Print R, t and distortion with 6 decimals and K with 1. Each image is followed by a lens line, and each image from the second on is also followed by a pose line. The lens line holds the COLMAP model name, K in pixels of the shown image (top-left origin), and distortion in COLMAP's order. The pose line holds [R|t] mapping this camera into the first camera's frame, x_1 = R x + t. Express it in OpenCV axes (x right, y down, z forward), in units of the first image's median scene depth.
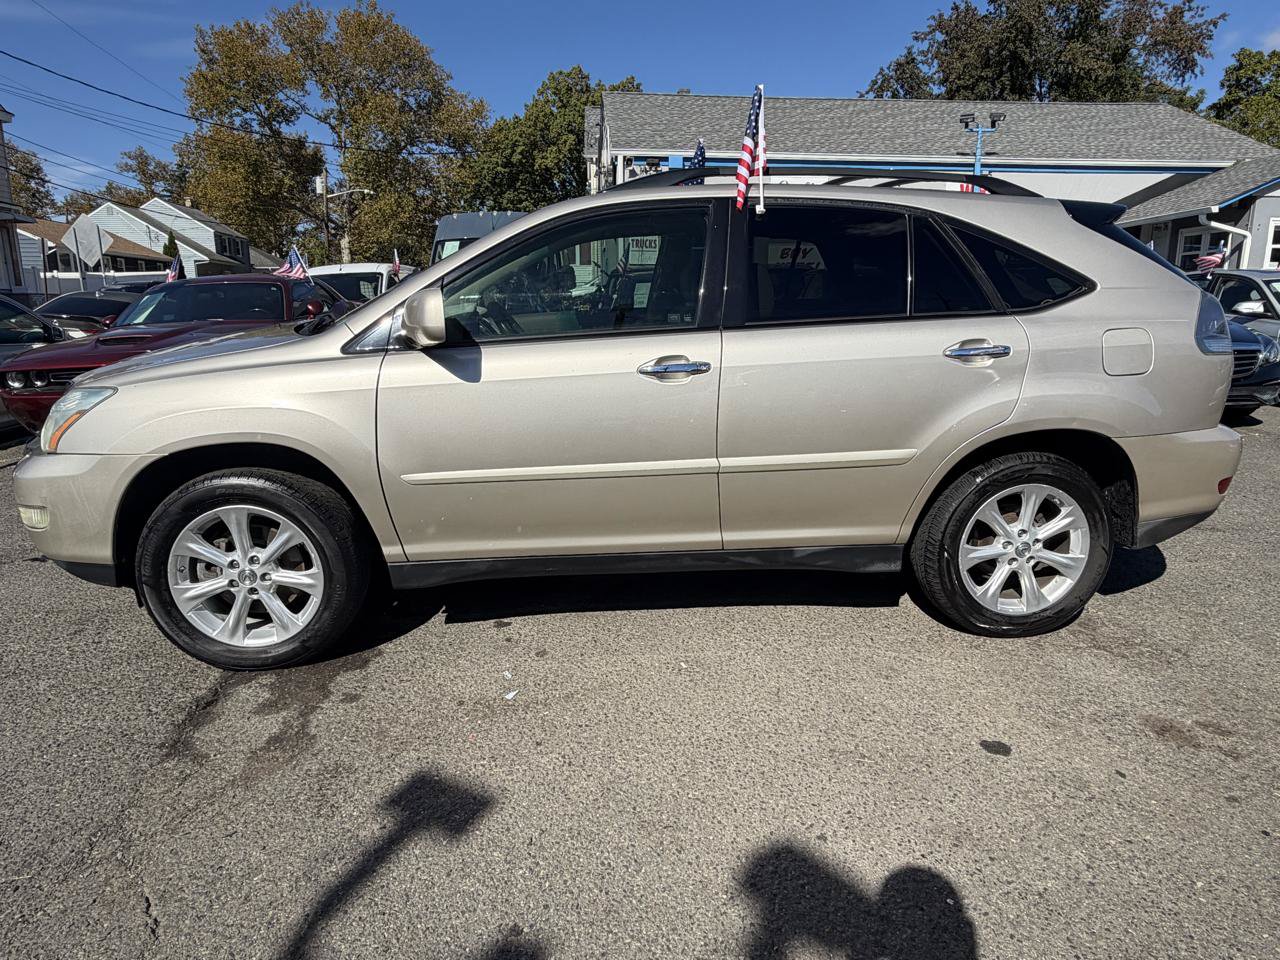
lens RADIAL K [[806.7, 0, 640.0], [0, 806.7, 480.0], [0, 0, 1]] dist [-0.006947, 0.006470]
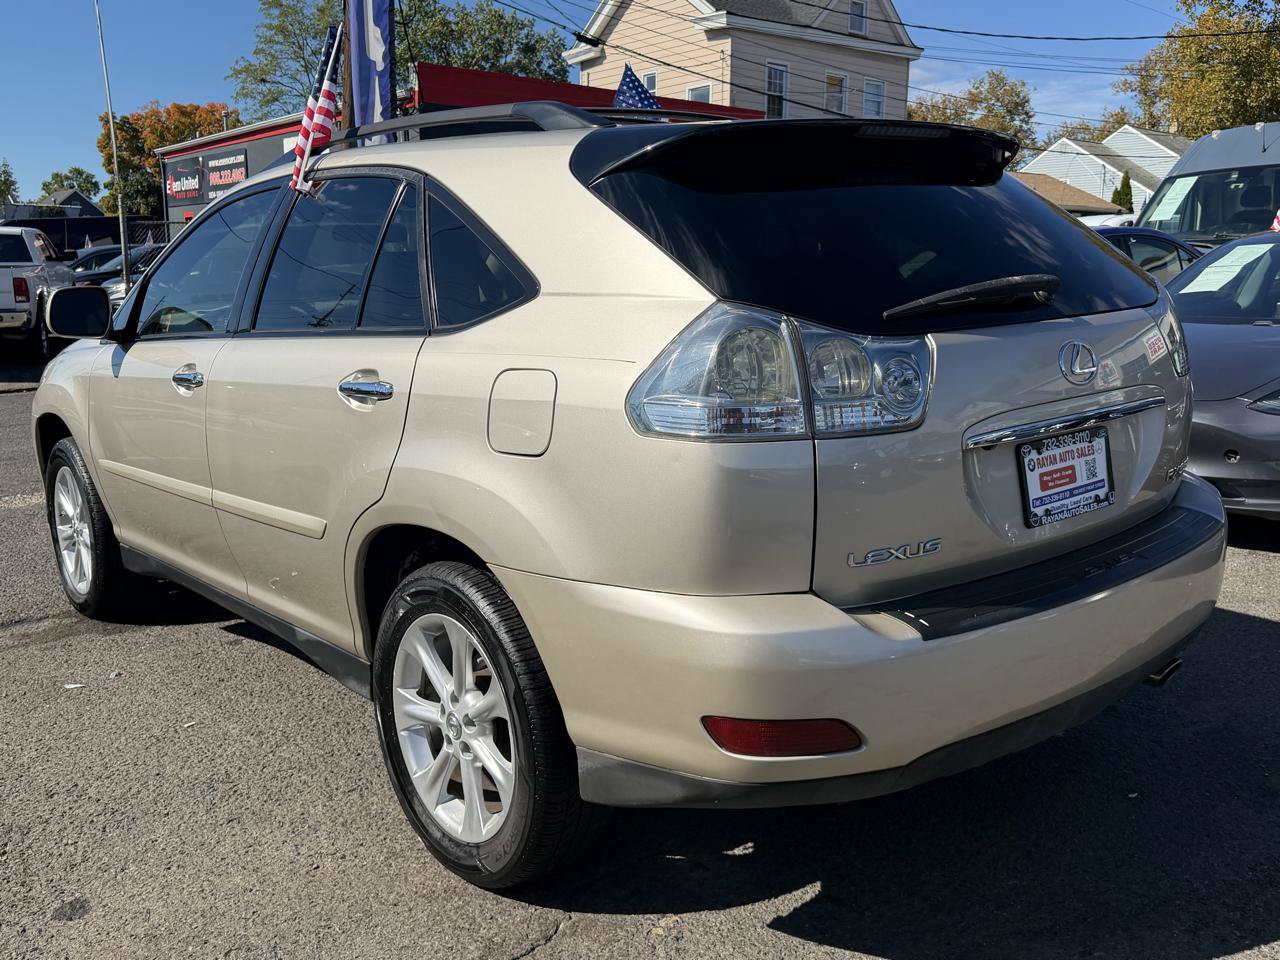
lens RADIAL K [[1211.1, 0, 646.7], [0, 1211.1, 483.7], [0, 0, 1]] dist [0.113354, -0.192623]
pose [[0.563233, 0.142226, -0.813966, 1.260072], [-0.175430, 0.983201, 0.050406, -0.159229], [0.807461, 0.114404, 0.578721, 0.569988]]
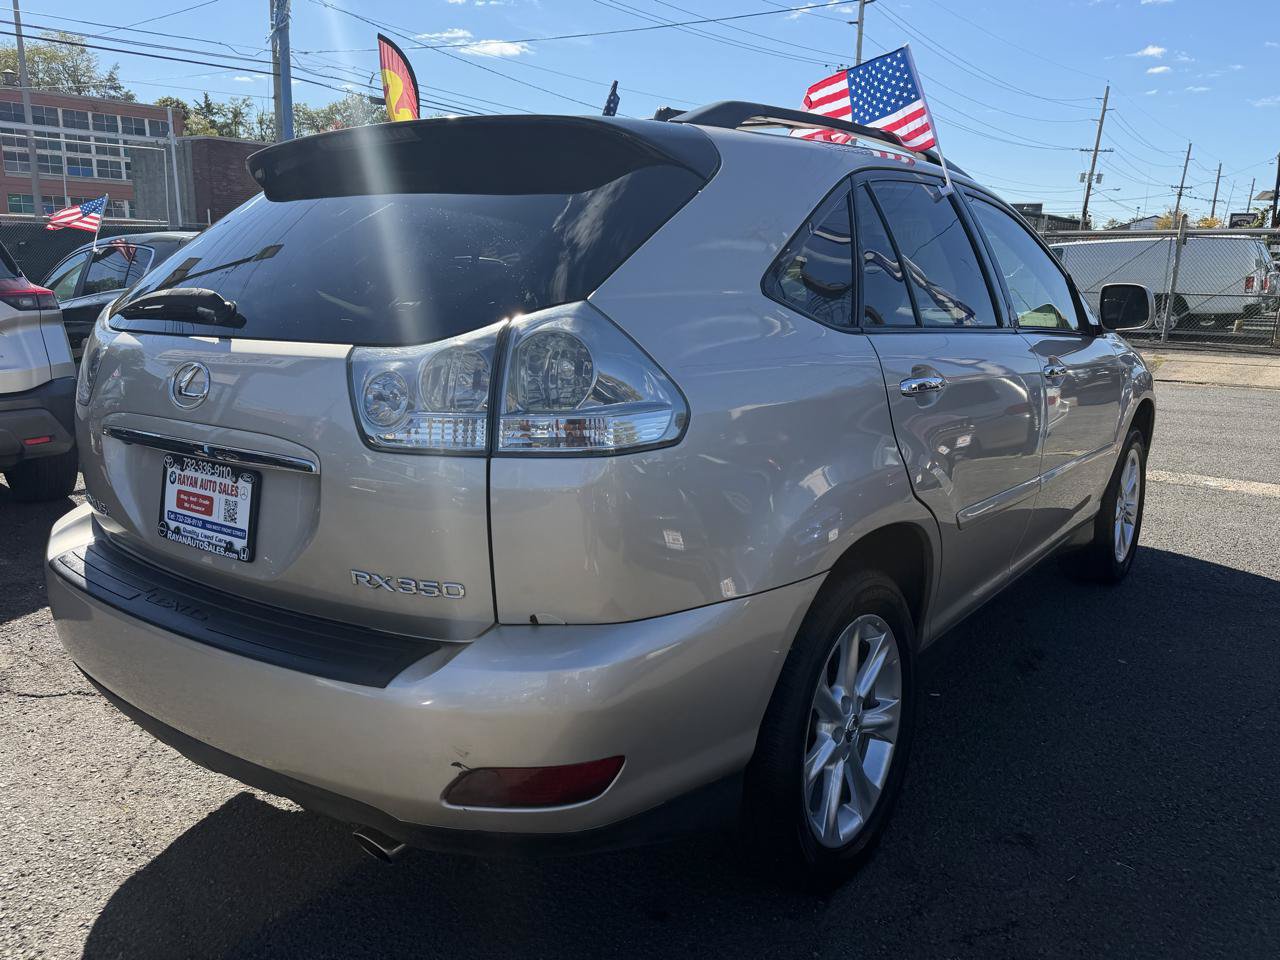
lens RADIAL K [[919.6, 0, 655.6], [0, 919.6, 483.3], [0, 0, 1]] dist [0.043460, -0.044100]
pose [[-0.671011, 0.151760, -0.725750, 0.981406], [-0.186044, 0.913052, 0.362938, -0.447704], [0.717727, 0.378556, -0.584434, 1.804739]]
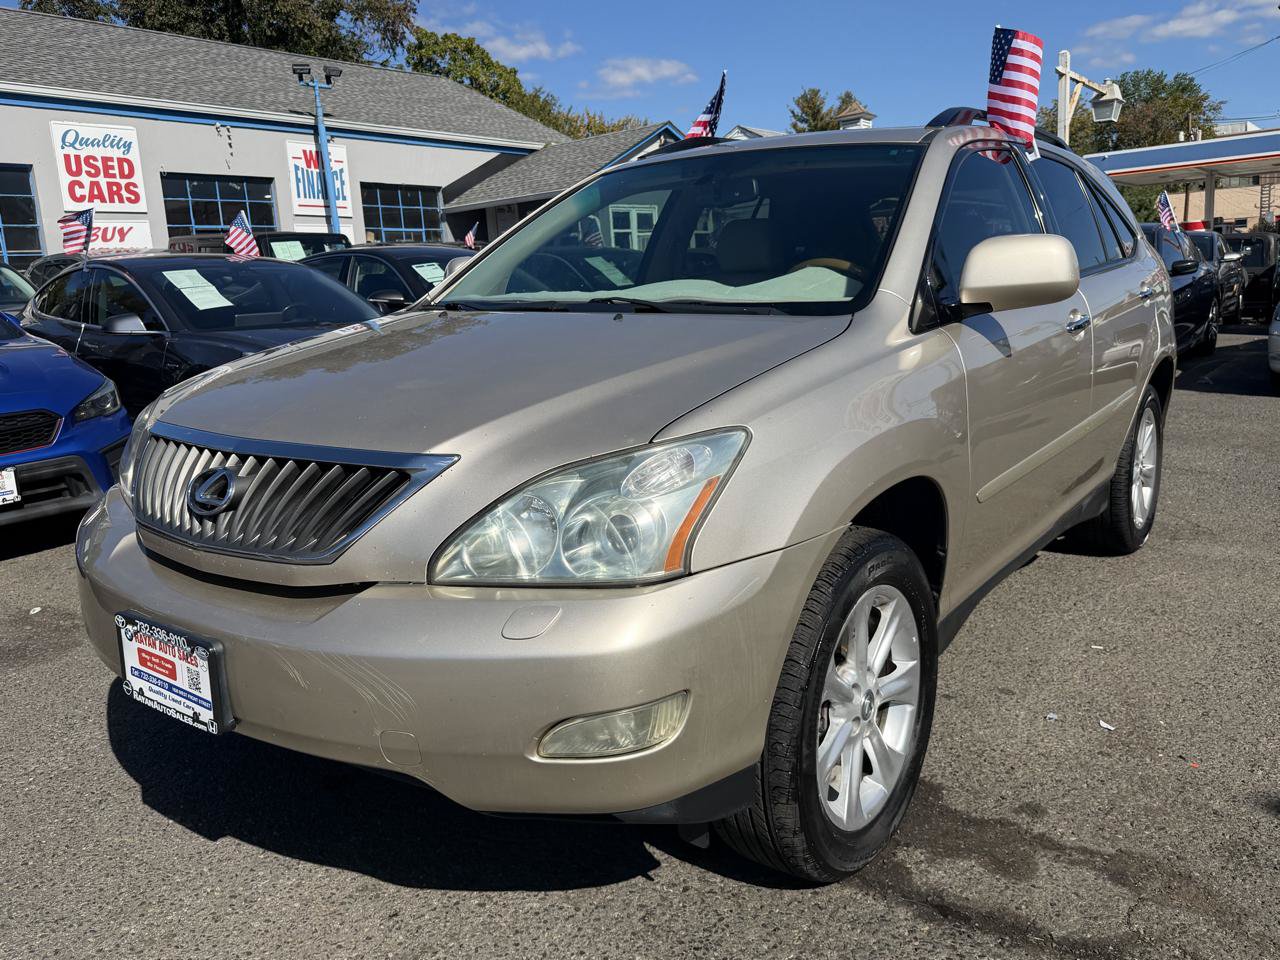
lens RADIAL K [[1042.0, 0, 647.1], [0, 1042.0, 476.2], [0, 0, 1]] dist [0.005684, -0.005423]
pose [[0.656683, -0.172634, 0.734142, -1.038567], [0.212427, 0.976375, 0.039581, -0.105983], [-0.723631, 0.129959, 0.677841, 0.507166]]
